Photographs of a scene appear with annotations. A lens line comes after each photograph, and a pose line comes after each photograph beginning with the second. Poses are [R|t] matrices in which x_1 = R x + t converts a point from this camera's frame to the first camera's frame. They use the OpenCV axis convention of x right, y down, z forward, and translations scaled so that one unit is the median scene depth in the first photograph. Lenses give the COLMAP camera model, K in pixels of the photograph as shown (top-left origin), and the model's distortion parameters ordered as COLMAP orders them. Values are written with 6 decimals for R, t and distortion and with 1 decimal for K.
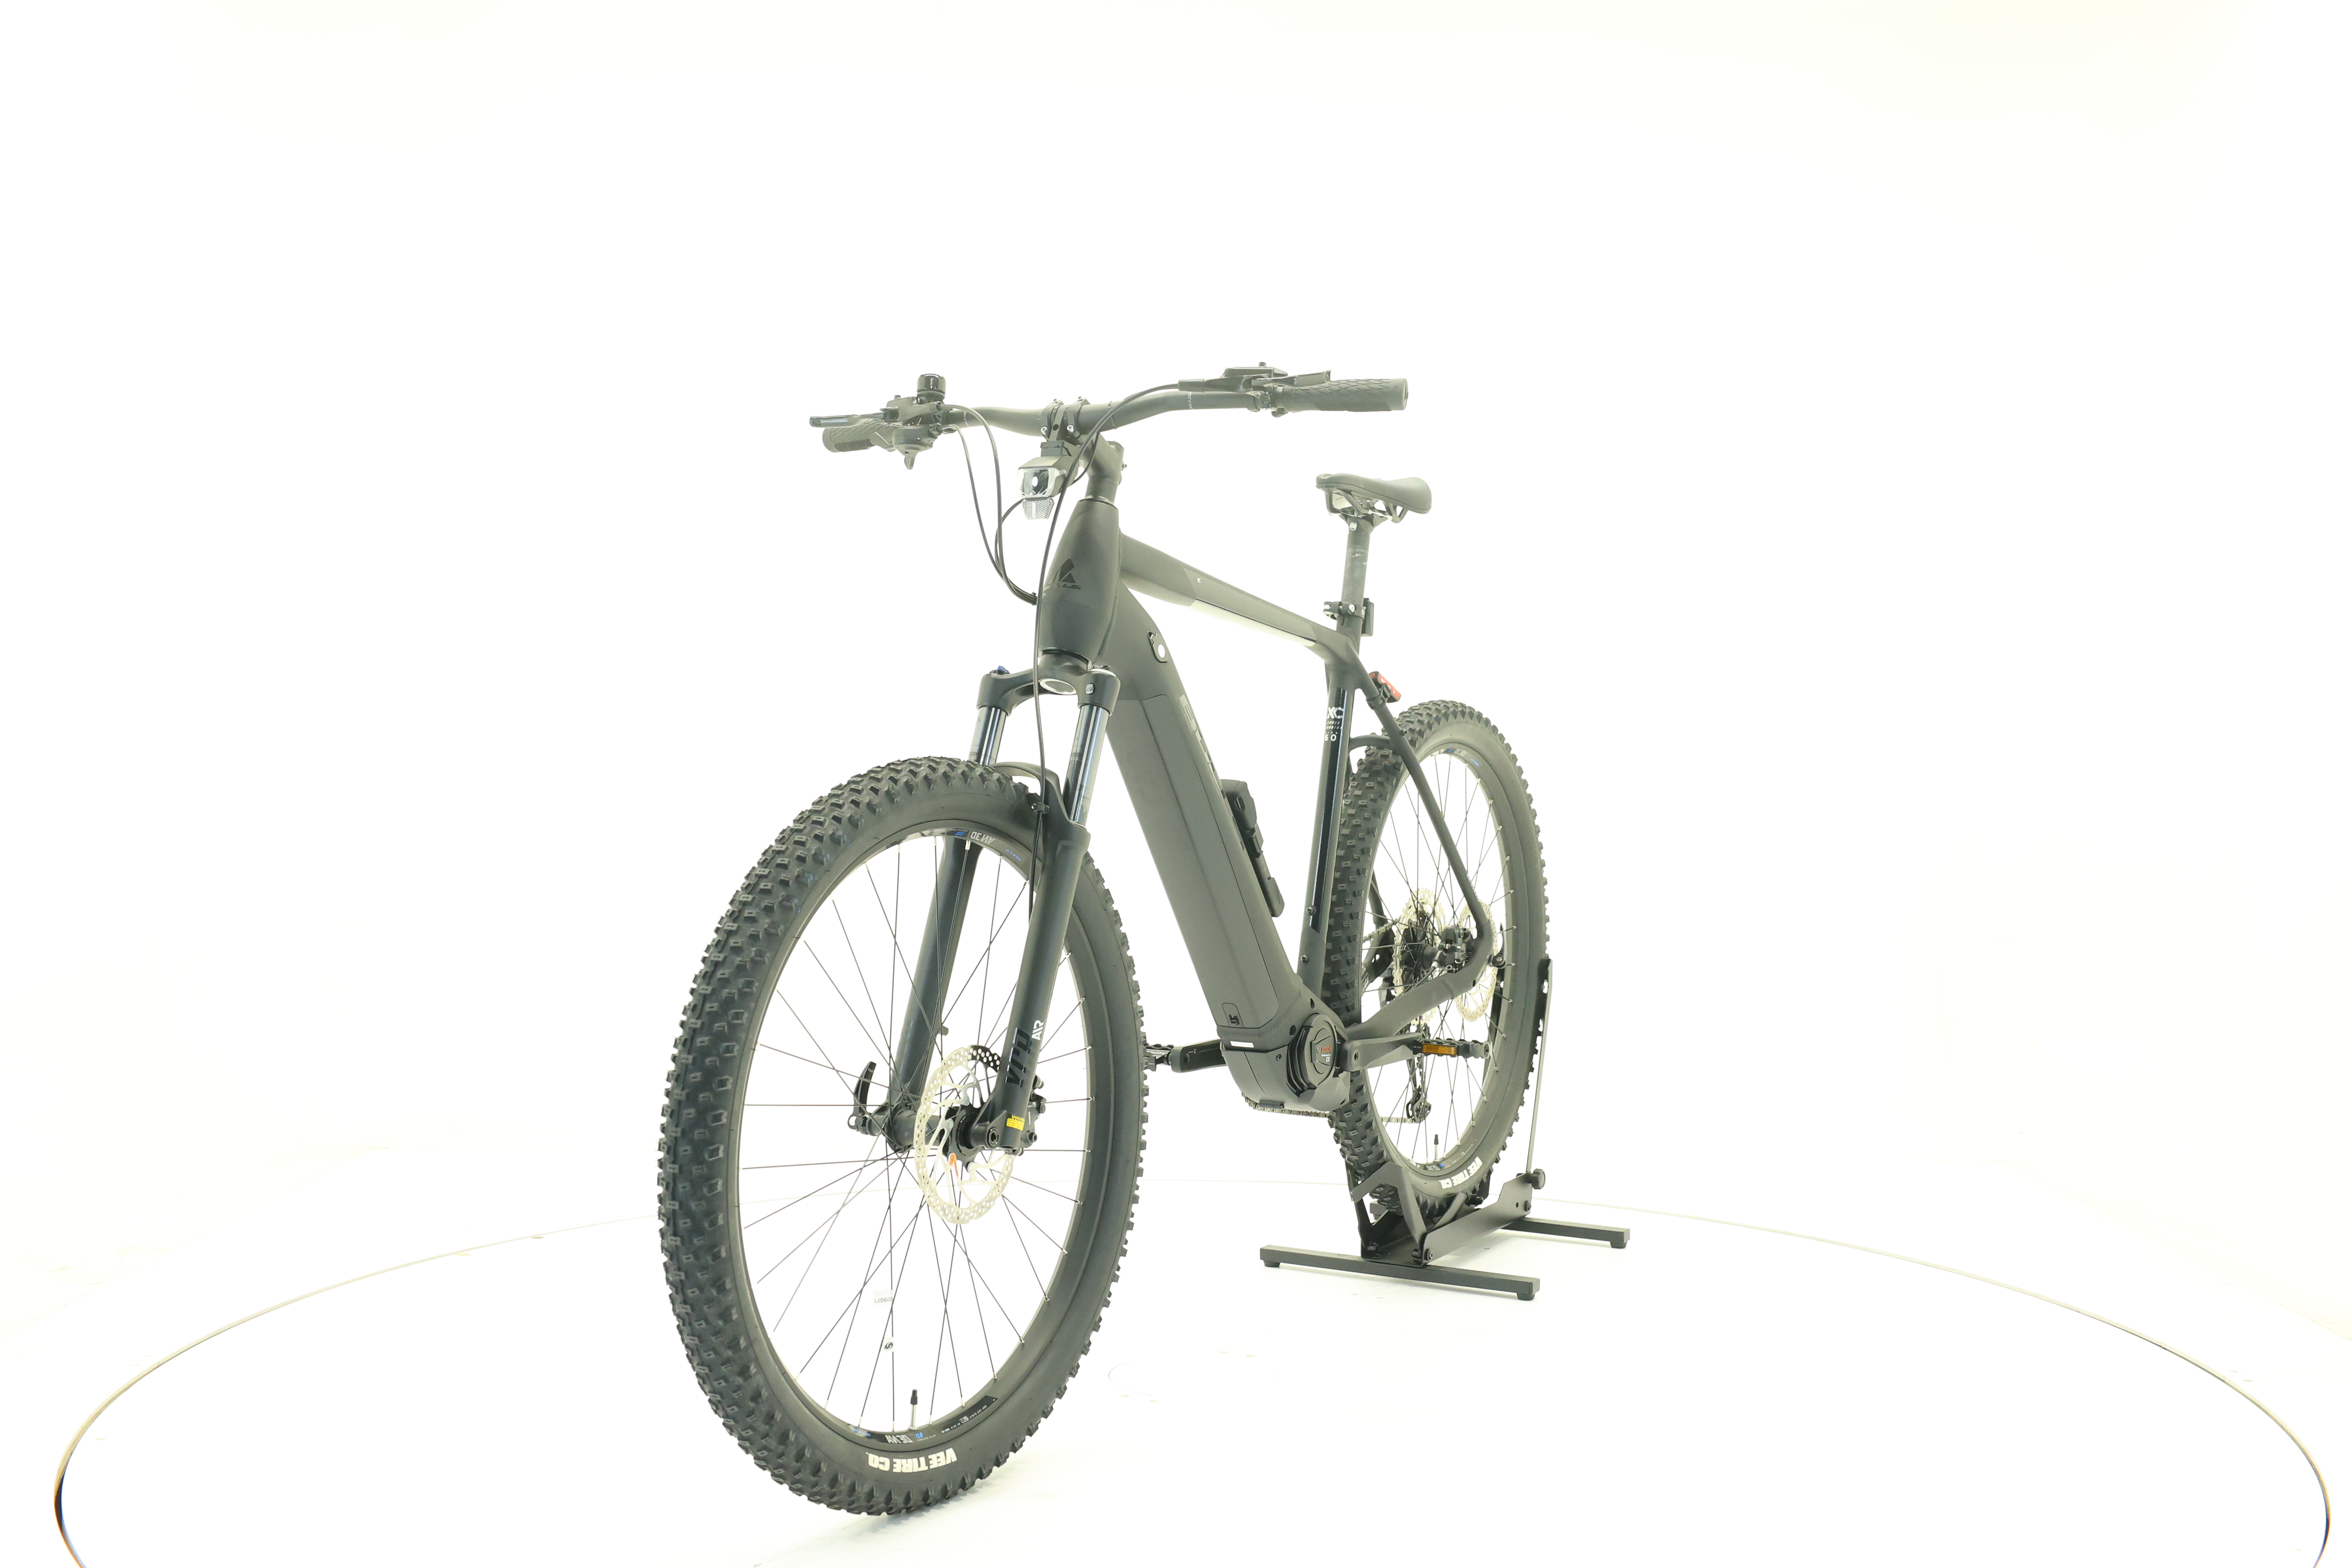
lens RADIAL K [[2466.6, 0, 1197.0], [0, 2466.6, 781.5], [0, 0, 1]] dist [-0.016657, 0.000000]
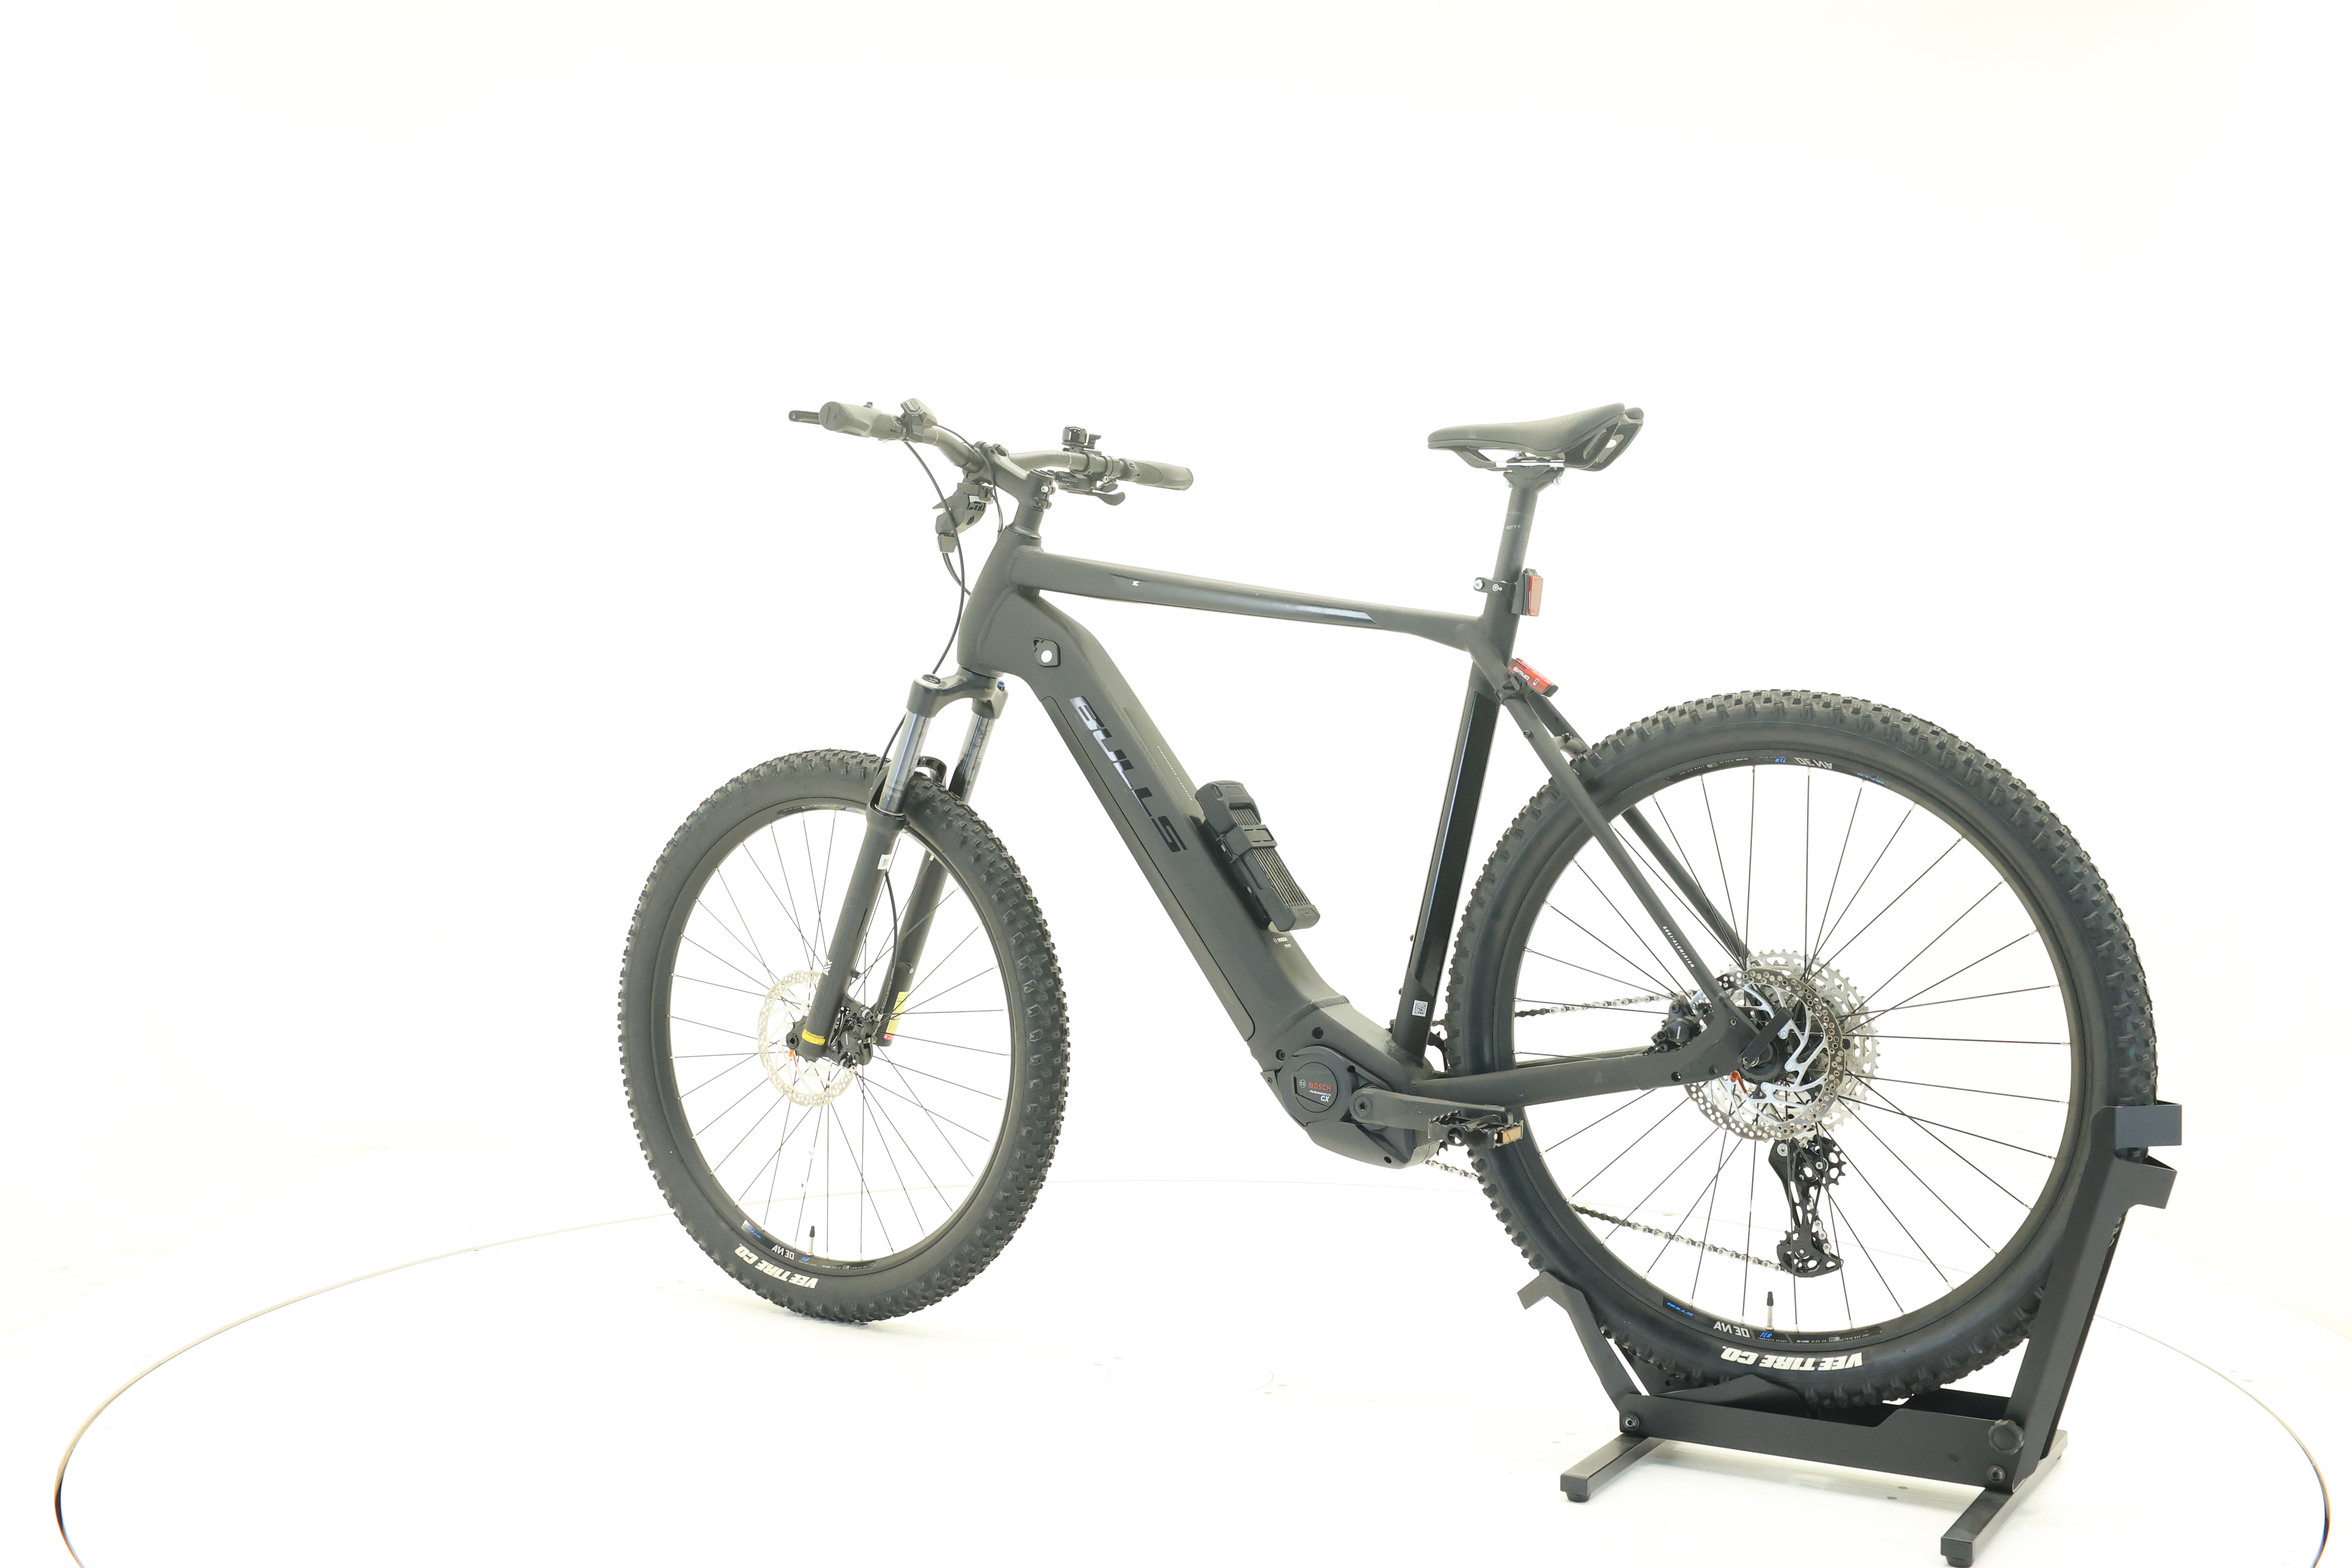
lens RADIAL K [[2466.6, 0, 1178.3], [0, 2466.6, 734.5], [0, 0, 1]] dist [-0.016657, 0.000000]
pose [[-0.039327, 0.005668, -0.999210, 1.086500], [-0.021841, 0.999740, 0.006530, -0.028013], [0.998988, 0.022080, -0.039193, 1.121236]]
